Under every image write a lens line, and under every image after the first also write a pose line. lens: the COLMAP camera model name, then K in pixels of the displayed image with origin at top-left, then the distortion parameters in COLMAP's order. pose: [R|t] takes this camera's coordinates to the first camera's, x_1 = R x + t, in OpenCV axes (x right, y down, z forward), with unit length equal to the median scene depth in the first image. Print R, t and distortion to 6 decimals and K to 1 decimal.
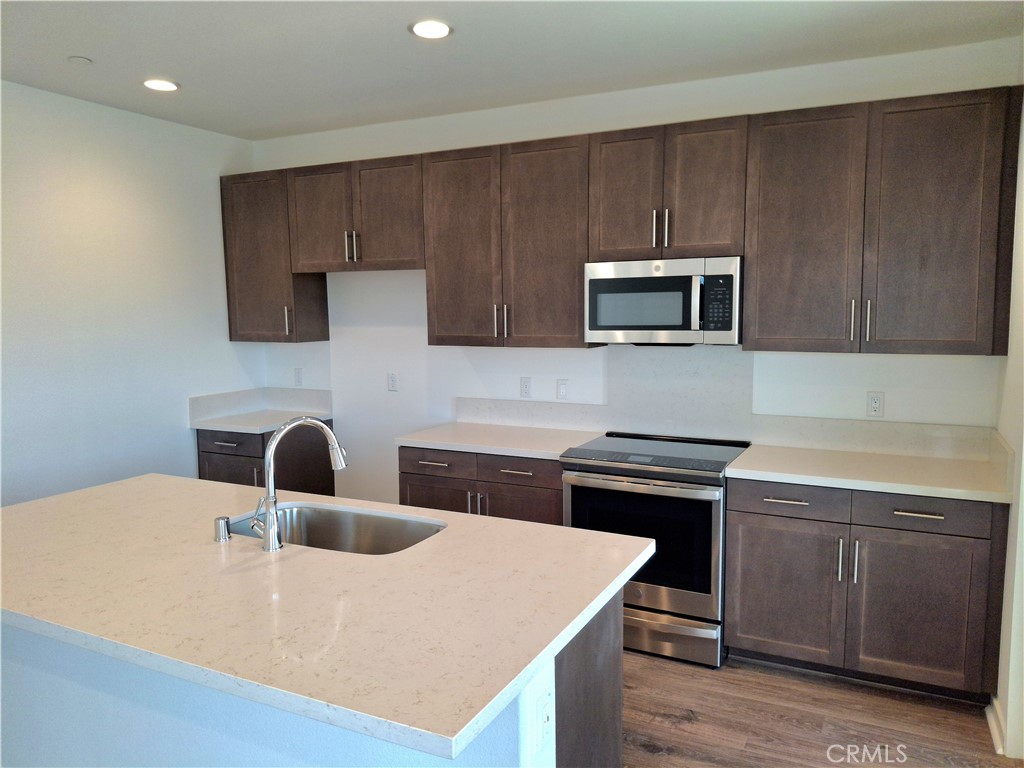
lens RADIAL K [[757.9, 0, 531.2], [0, 757.9, 377.7], [0, 0, 1]] dist [0.074280, -0.087730]
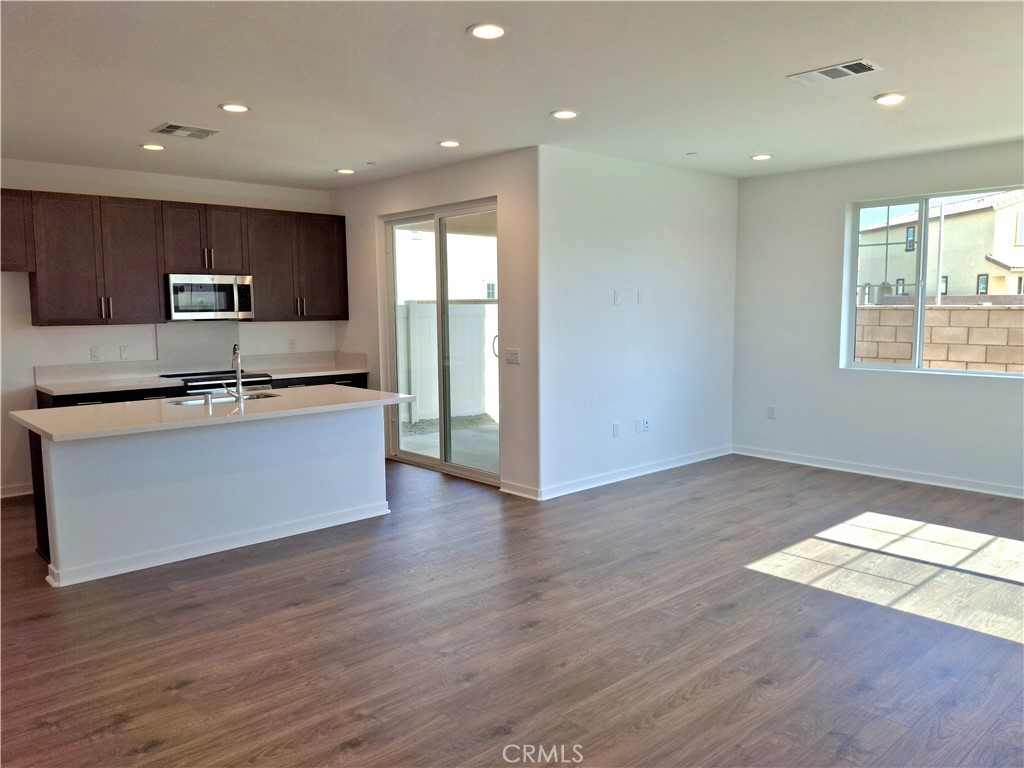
lens RADIAL K [[741.6, 0, 497.6], [0, 741.6, 385.5], [0, 0, 1]] dist [0.001674, -0.000276]
pose [[0.397459, -0.088185, 0.913373, -1.147676], [0.092388, 0.994159, 0.055782, 0.074798], [-0.912957, 0.062214, 0.403285, -0.348845]]
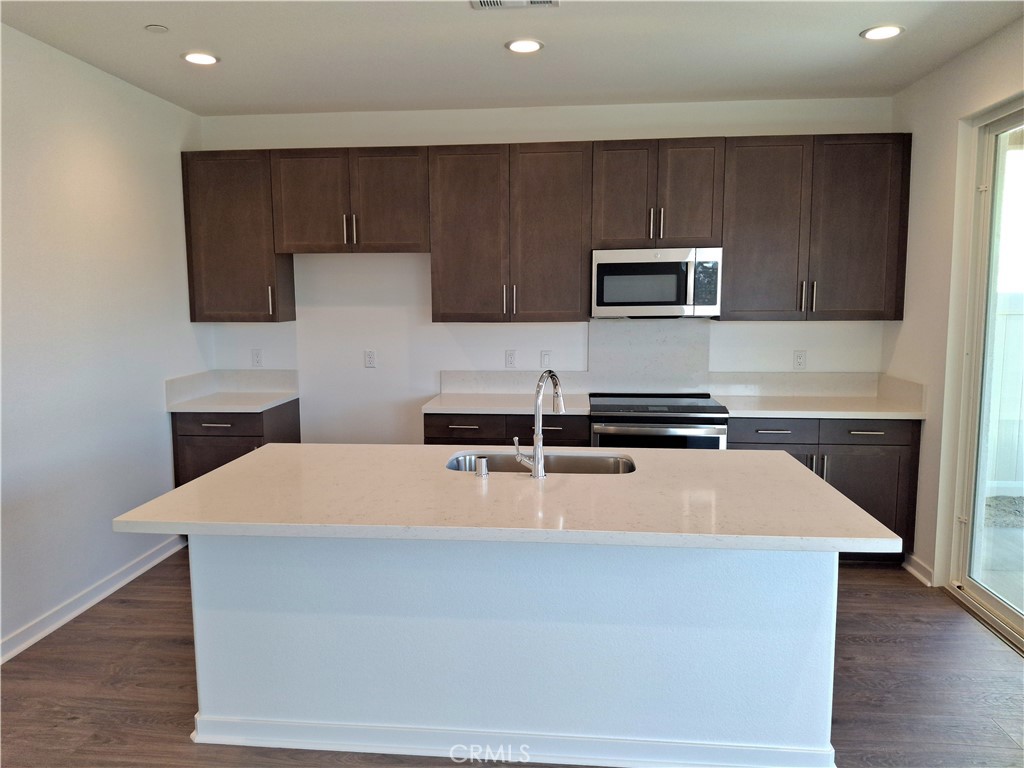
lens RADIAL K [[757.9, 0, 531.2], [0, 757.9, 377.7], [0, 0, 1]] dist [0.074280, -0.087730]
pose [[0.936125, -0.037100, 0.349706, -0.418793], [0.031516, 0.999269, 0.021647, 0.019469], [-0.350254, -0.009243, 0.936609, -0.081133]]
